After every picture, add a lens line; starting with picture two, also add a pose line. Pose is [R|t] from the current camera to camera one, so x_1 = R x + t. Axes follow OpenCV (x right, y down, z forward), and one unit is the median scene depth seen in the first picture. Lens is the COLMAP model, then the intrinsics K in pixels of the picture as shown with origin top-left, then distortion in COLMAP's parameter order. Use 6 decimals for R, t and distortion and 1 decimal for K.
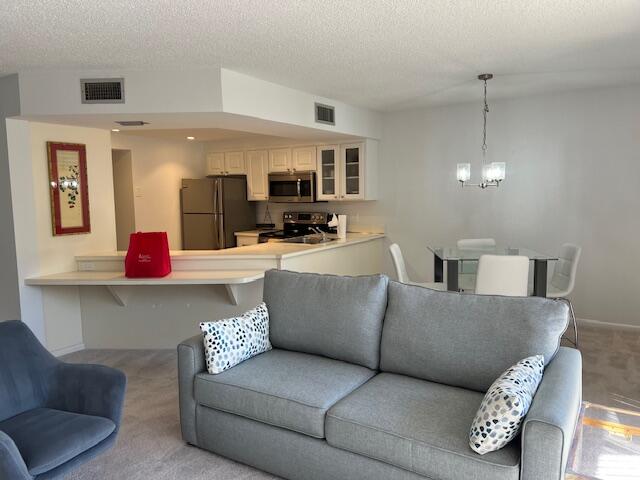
lens RADIAL K [[486.0, 0, 320.0], [0, 486.0, 240.0], [0, 0, 1]] dist [0.056193, -0.063479]
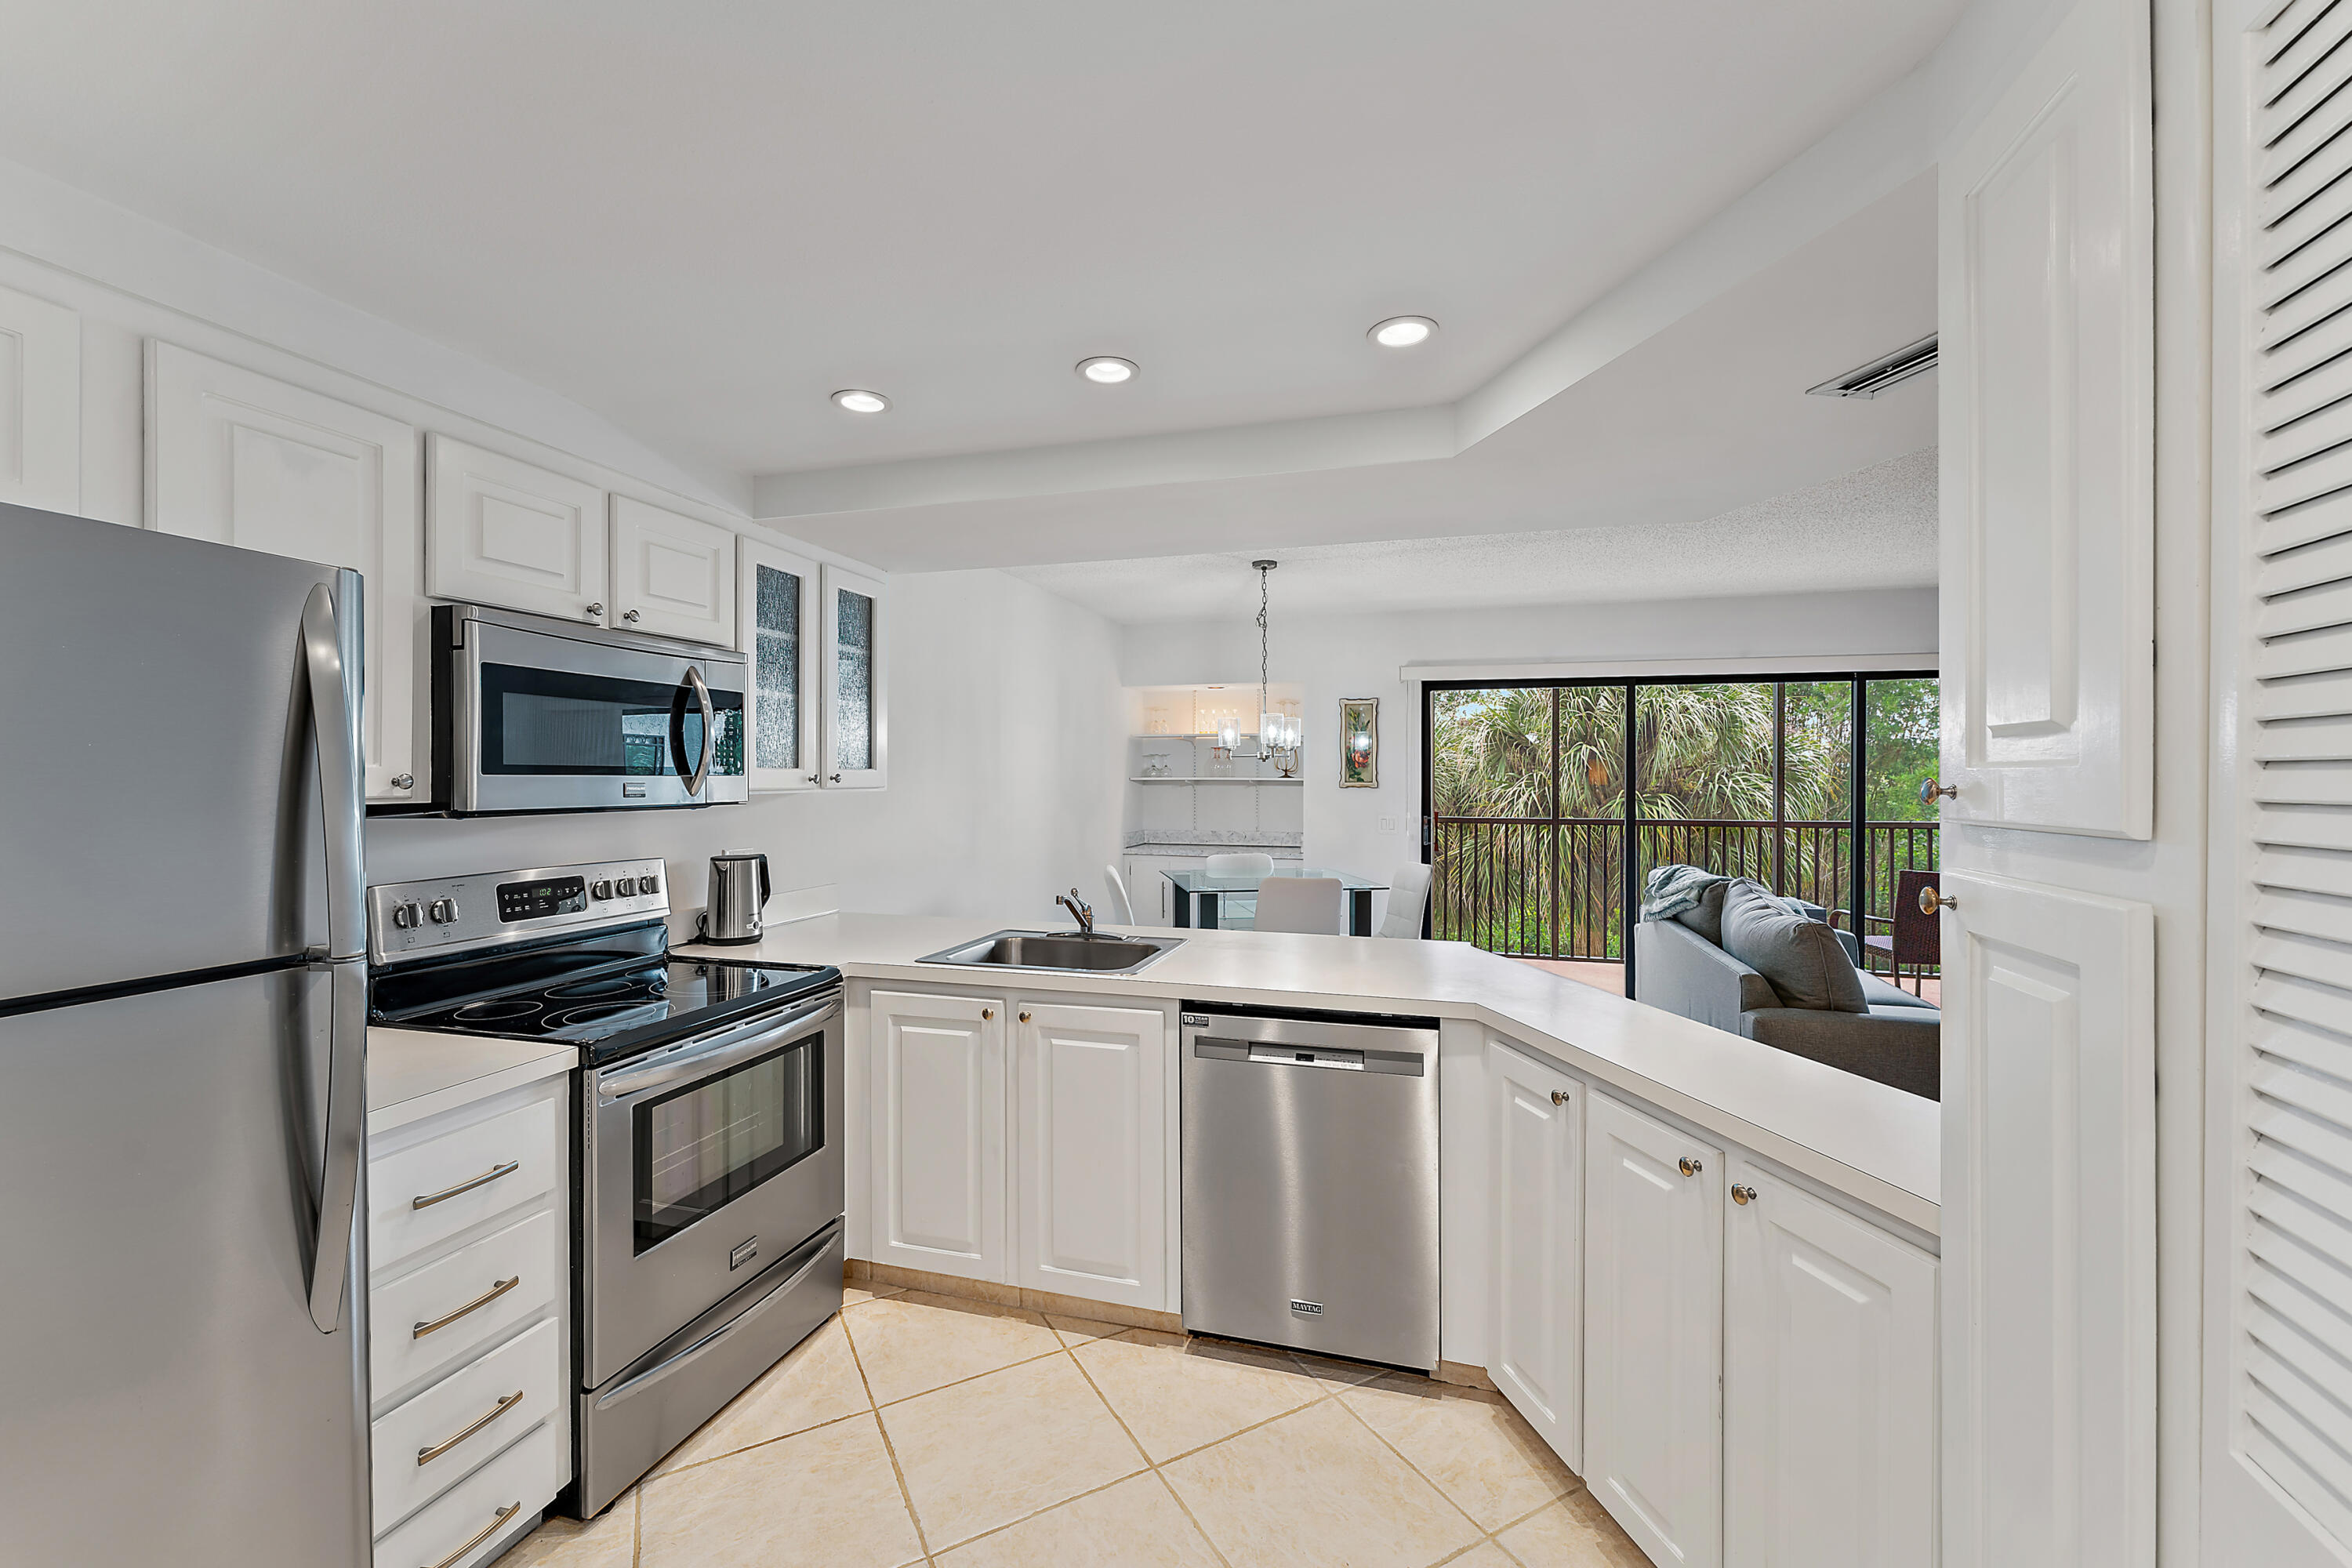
lens RADIAL K [[948.9, 0, 1188.8], [0, 948.9, 778.9], [0, 0, 1]] dist [0.000001, -0.000082]
pose [[-0.295286, 0.013660, 0.955311, -0.452101], [0.099887, 0.994860, 0.016649, -0.077708], [-0.950173, 0.100339, -0.295133, 0.956342]]
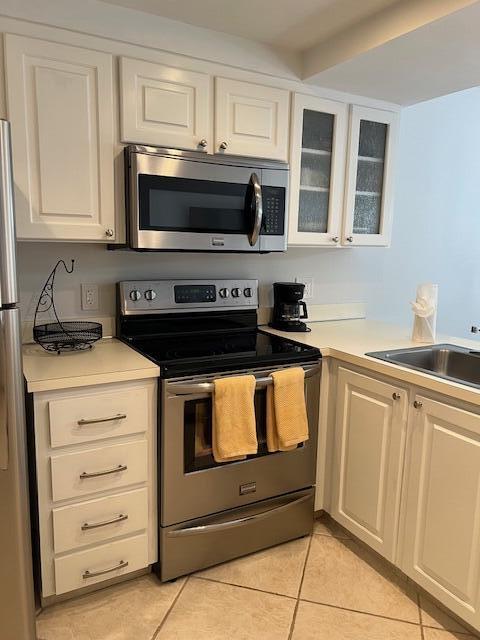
lens RADIAL K [[486.0, 0, 242.0], [0, 486.0, 326.4], [0, 0, 1]] dist [0.056193, -0.063479]
pose [[0.459721, -0.123904, 0.879378, -0.360849], [0.058359, 0.992294, 0.109305, -0.065409], [-0.886144, 0.001070, 0.463409, 0.875153]]
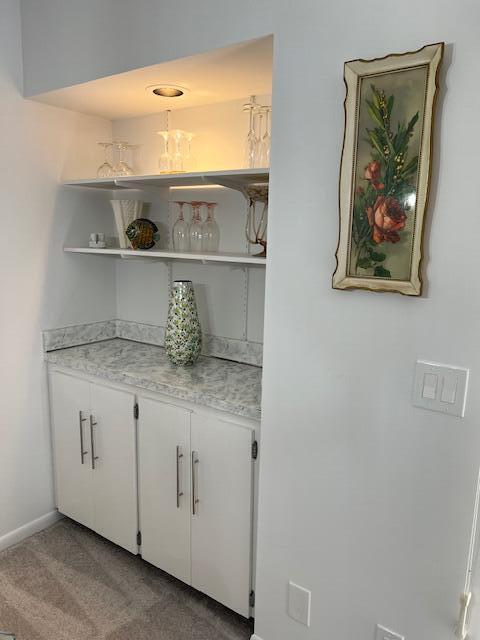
lens RADIAL K [[486.0, 0, 242.0], [0, 486.0, 326.4], [0, 0, 1]] dist [0.056193, -0.063479]
pose [[0.039266, -0.159510, 0.986415, 0.207416], [0.073917, 0.984935, 0.156329, -0.057262], [-0.996491, 0.066775, 0.050465, 0.557897]]
